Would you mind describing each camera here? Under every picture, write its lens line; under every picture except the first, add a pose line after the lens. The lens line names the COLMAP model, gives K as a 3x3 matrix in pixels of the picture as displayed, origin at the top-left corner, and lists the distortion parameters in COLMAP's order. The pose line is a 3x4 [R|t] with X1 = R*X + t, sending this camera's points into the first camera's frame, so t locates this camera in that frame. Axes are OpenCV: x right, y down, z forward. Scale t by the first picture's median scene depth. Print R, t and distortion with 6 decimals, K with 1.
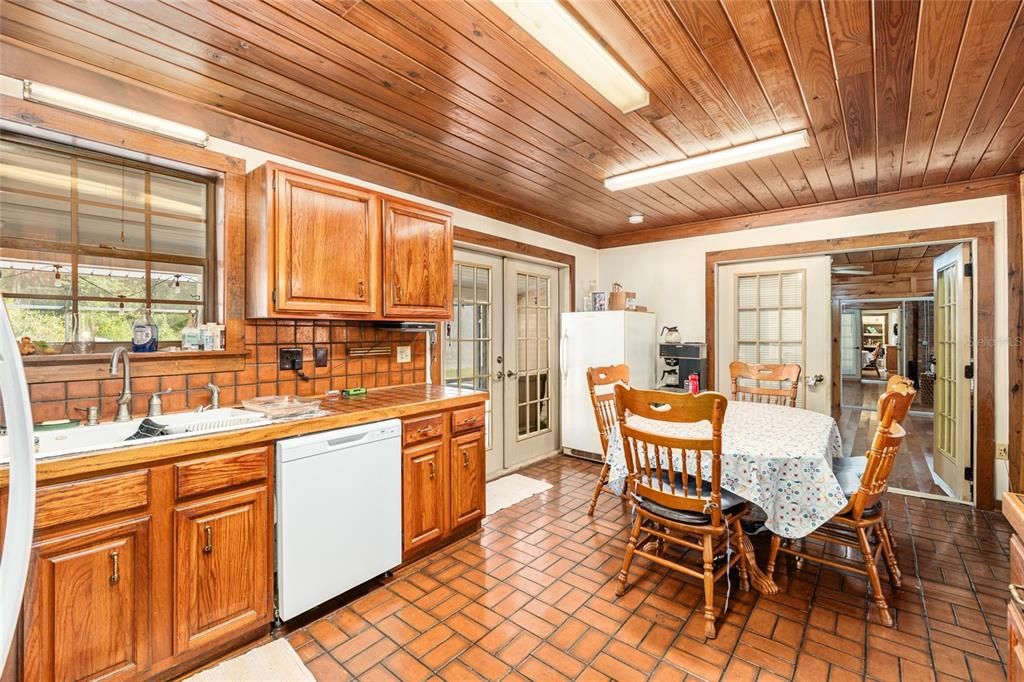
lens RADIAL K [[456.2, 0, 509.9], [0, 456.2, 346.9], [0, 0, 1]] dist [-0.002407, -0.000444]
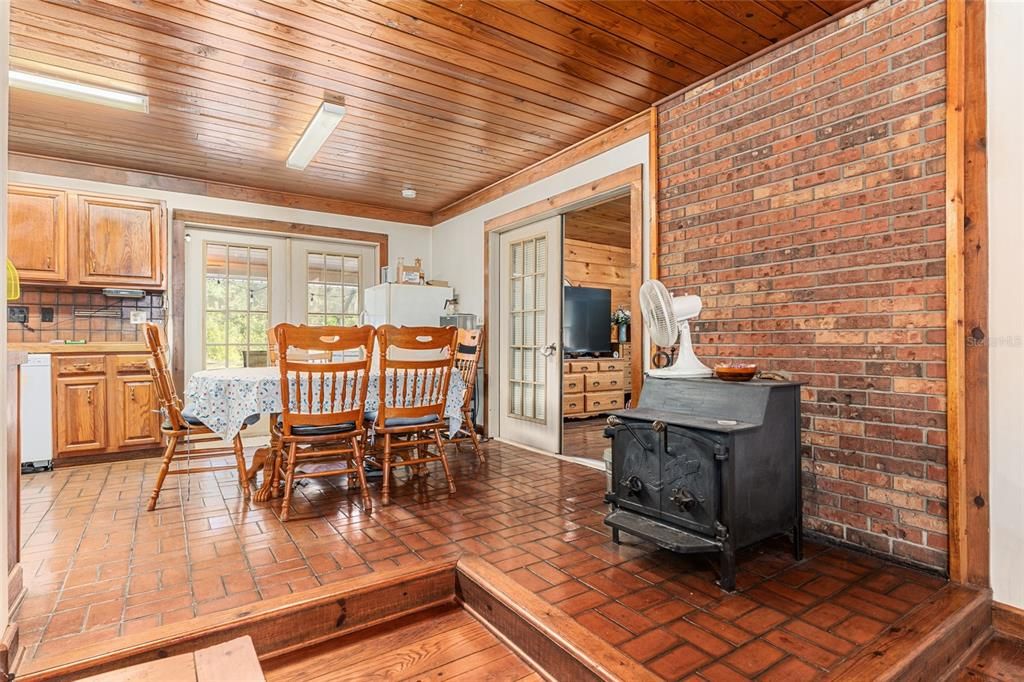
lens RADIAL K [[516.1, 0, 479.0], [0, 516.1, 357.4], [0, 0, 1]] dist [-0.001691, -0.000037]
pose [[0.956530, 0.009045, -0.291495, 1.177579], [-0.007936, 0.999956, 0.004985, 0.122556], [0.291527, -0.002455, 0.956559, -0.088461]]
